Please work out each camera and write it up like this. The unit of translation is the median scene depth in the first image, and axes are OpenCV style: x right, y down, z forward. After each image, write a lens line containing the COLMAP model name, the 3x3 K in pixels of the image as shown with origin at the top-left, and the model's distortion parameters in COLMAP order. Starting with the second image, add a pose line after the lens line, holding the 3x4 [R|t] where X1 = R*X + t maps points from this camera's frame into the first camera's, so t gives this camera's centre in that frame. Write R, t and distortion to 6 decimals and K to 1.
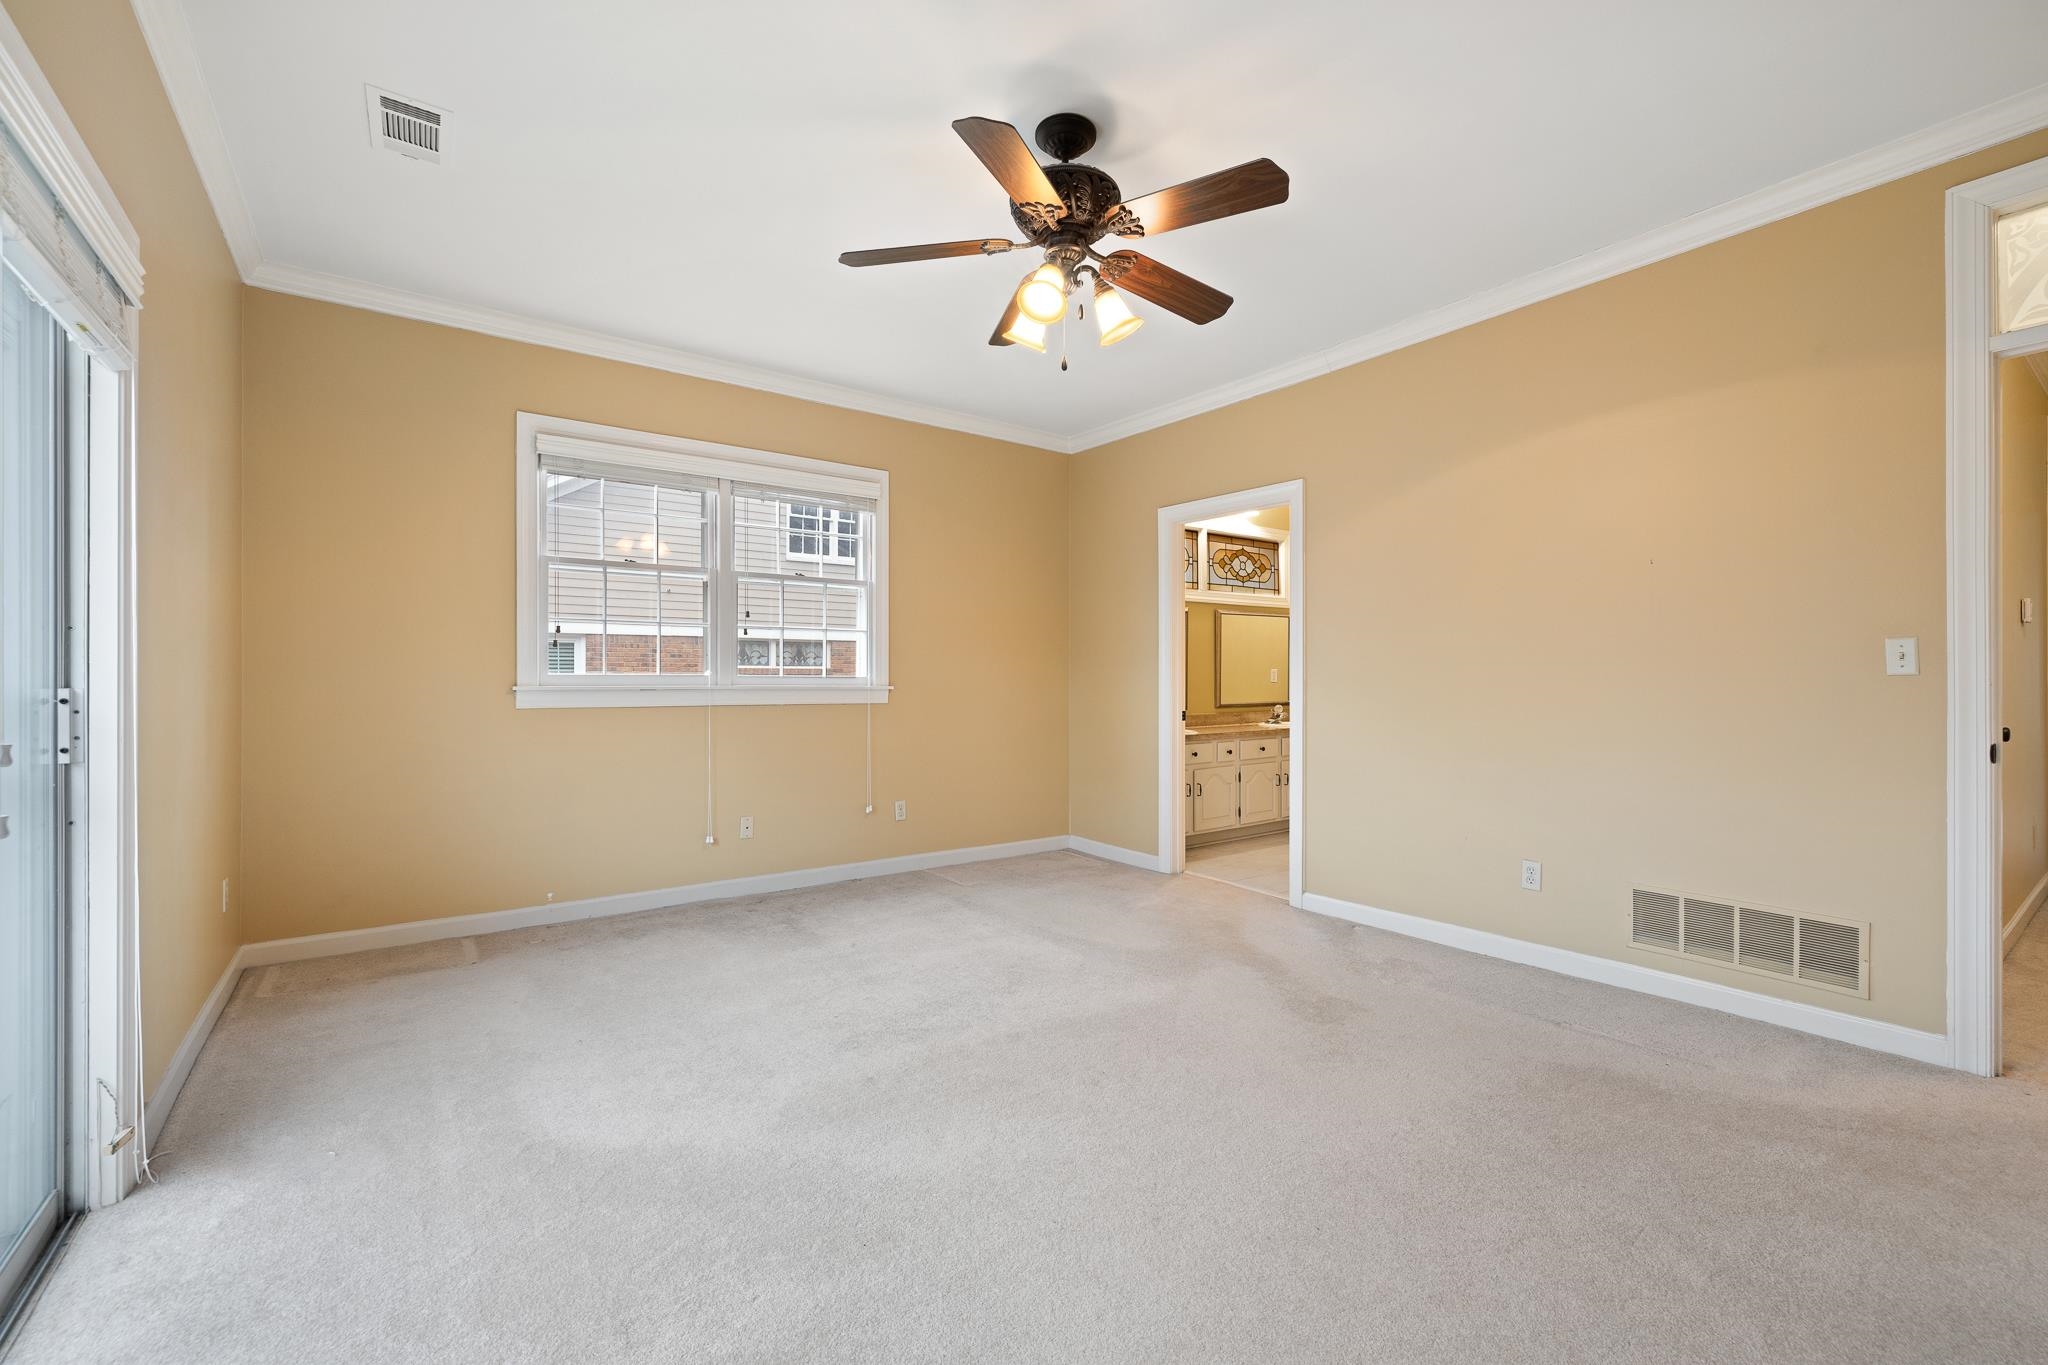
lens RADIAL K [[870.1, 0, 1017.4], [0, 870.1, 679.0], [0, 0, 1]] dist [-0.001062, 0.000111]
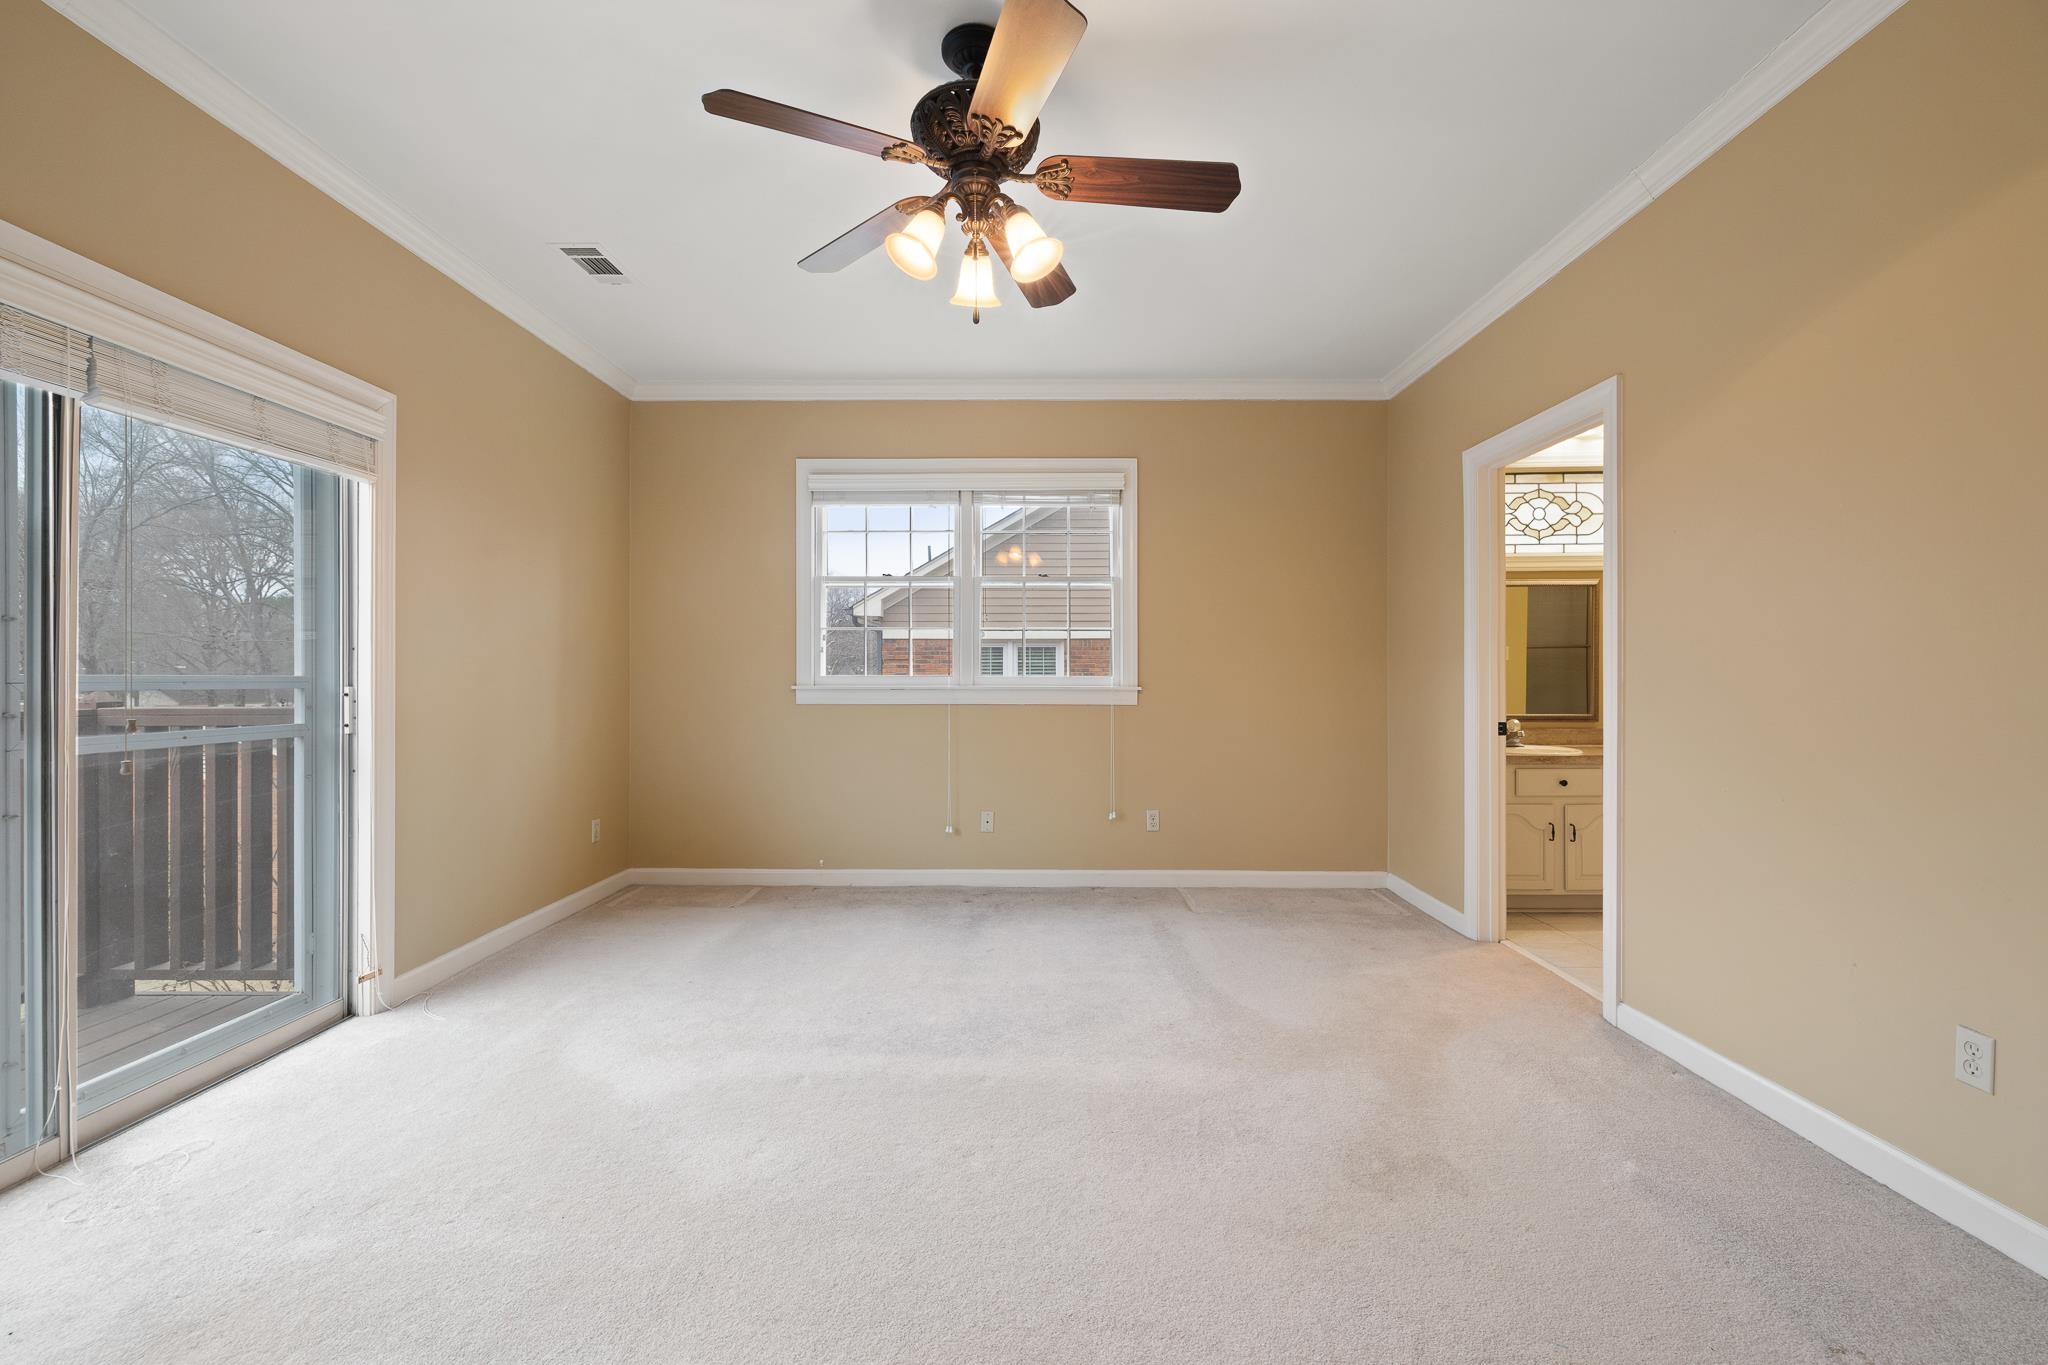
lens RADIAL K [[870.1, 0, 1011.9], [0, 870.1, 679.9], [0, 0, 1]] dist [-0.001062, 0.000111]
pose [[0.796902, -0.000754, -0.604108, 0.313551], [0.001614, 0.999998, 0.000880, -0.000428], [0.604106, -0.001676, 0.796902, 0.170880]]
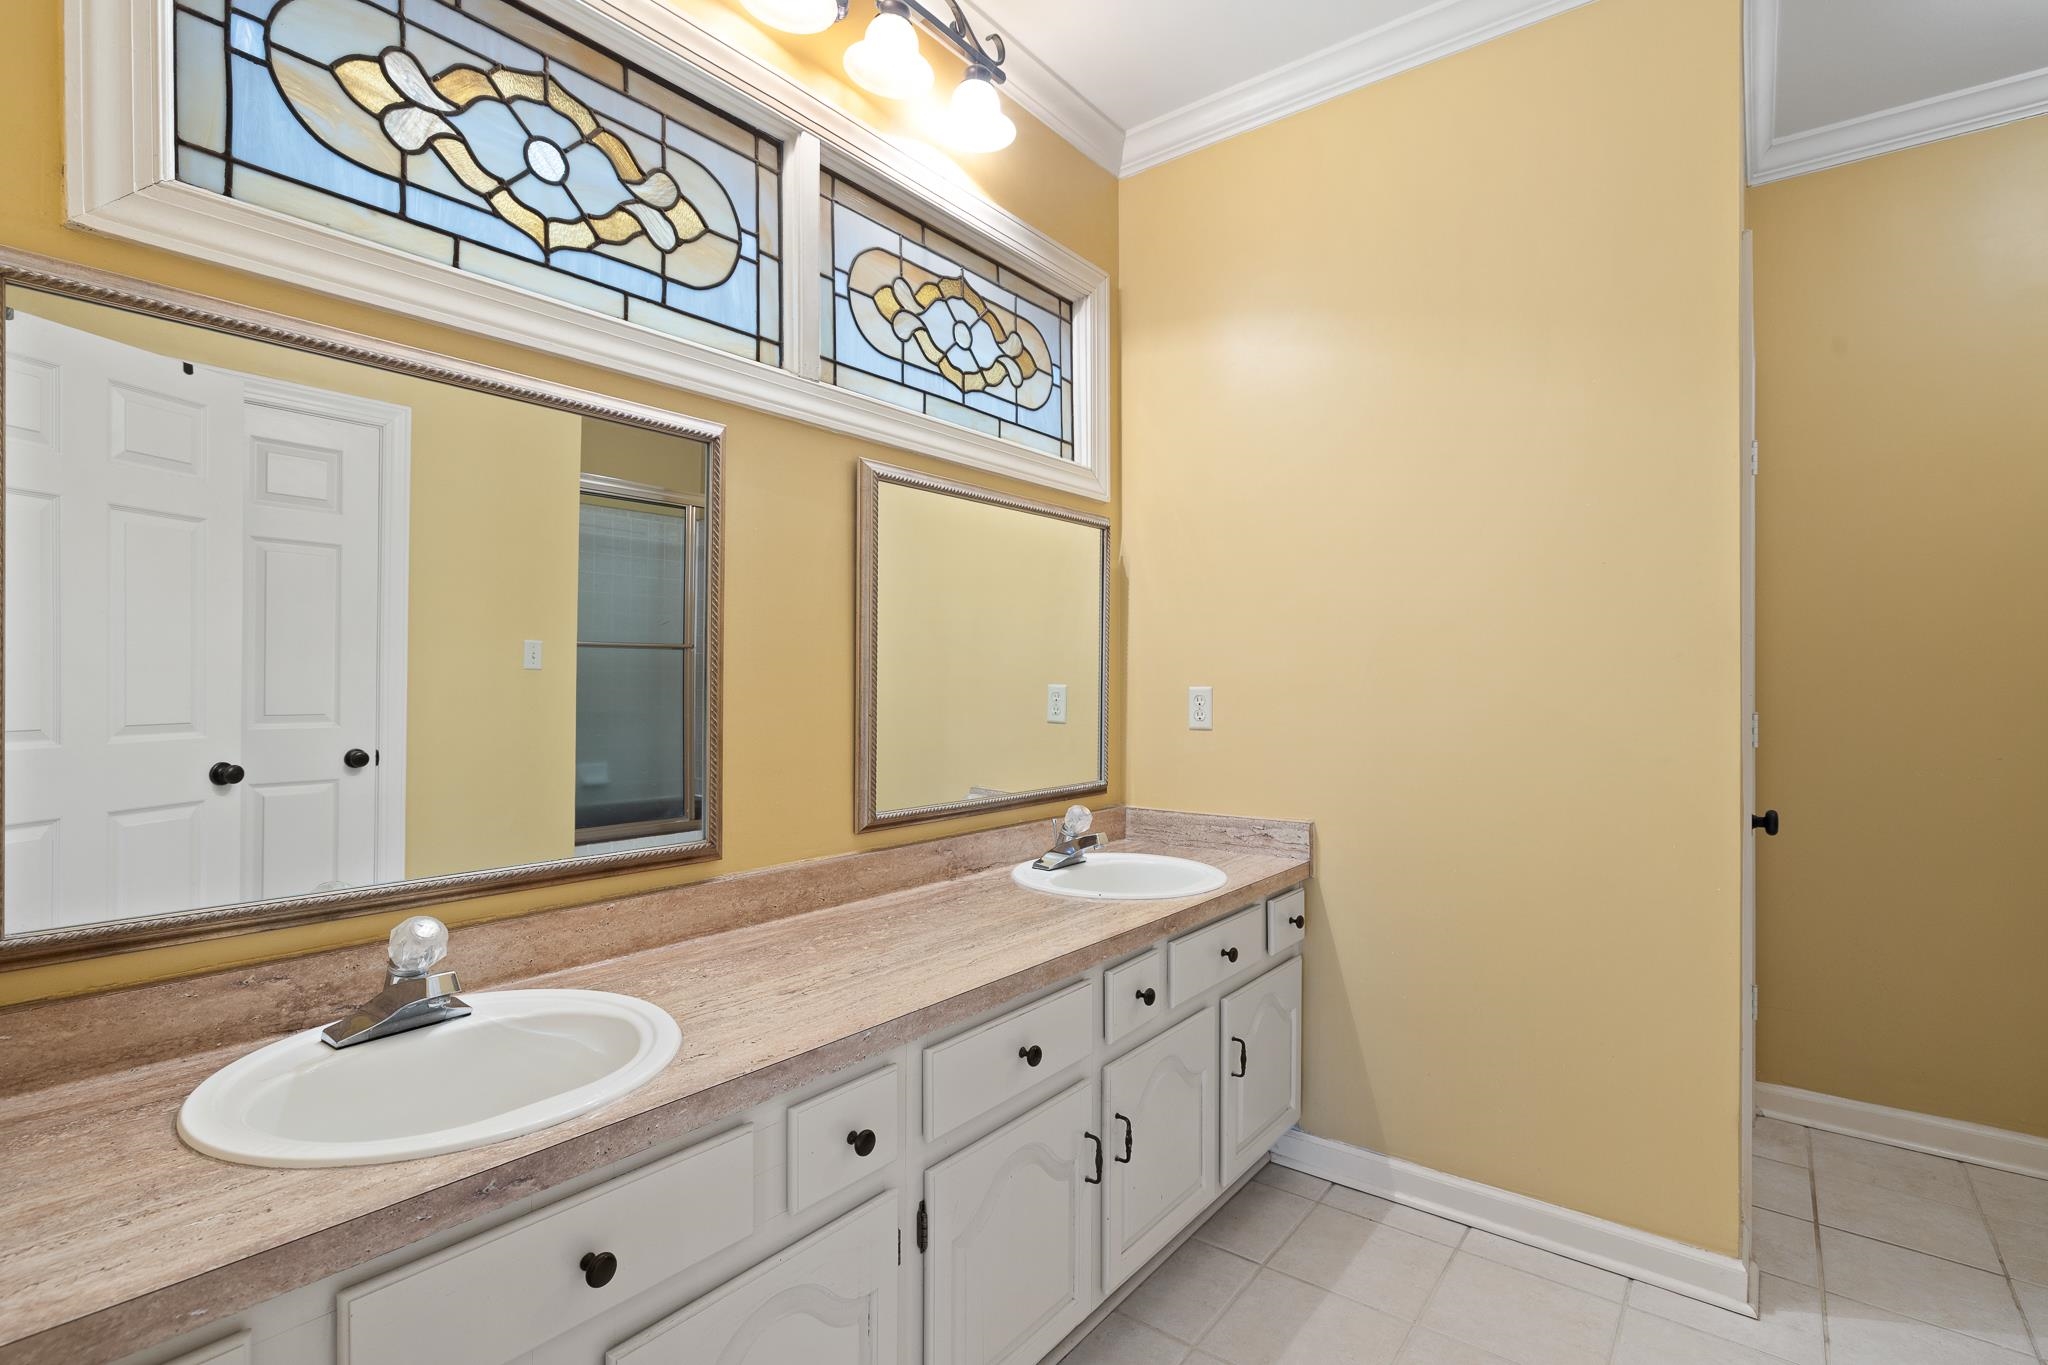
lens RADIAL K [[961.3, 0, 1025.0], [0, 961.3, 686.8], [0, 0, 1]] dist [-0.011557, 0.002311]
pose [[0.961390, -0.001098, 0.275188, 0.261095], [0.000920, 0.999999, 0.000775, -0.014632], [-0.275188, -0.000492, 0.961390, 0.936429]]
